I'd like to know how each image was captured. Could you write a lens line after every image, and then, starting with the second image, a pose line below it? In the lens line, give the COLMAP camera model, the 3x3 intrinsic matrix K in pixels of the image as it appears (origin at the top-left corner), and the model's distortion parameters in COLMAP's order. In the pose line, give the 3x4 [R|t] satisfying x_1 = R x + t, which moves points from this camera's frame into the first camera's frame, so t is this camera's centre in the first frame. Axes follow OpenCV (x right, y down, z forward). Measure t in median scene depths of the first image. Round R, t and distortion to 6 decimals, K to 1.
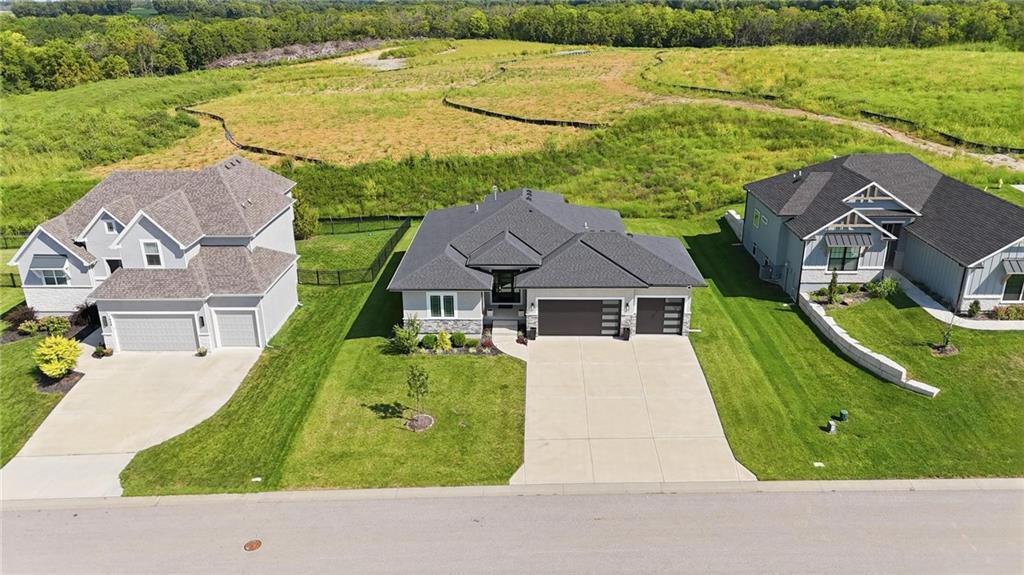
lens RADIAL K [[750.0, 0, 512.0], [0, 750.0, 287.5], [0, 0, 1]] dist [0.076131, -0.077711]
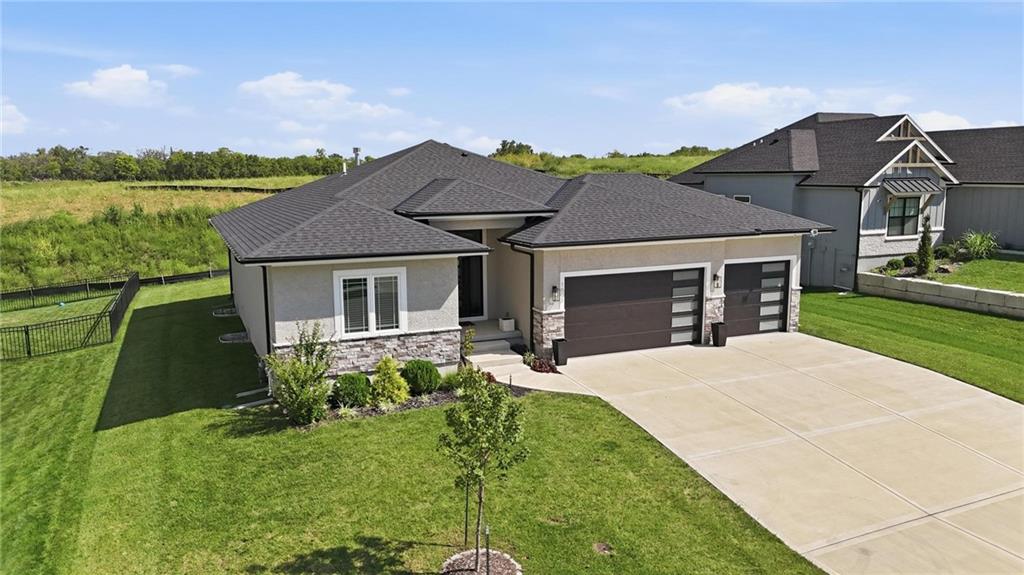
lens RADIAL K [[750.0, 0, 512.0], [0, 750.0, 287.5], [0, 0, 1]] dist [0.076131, -0.077711]
pose [[0.902861, -0.061491, 0.425513, -0.199515], [0.150819, 0.972123, -0.179529, 0.102891], [-0.402611, 0.226265, 0.886966, 0.582776]]
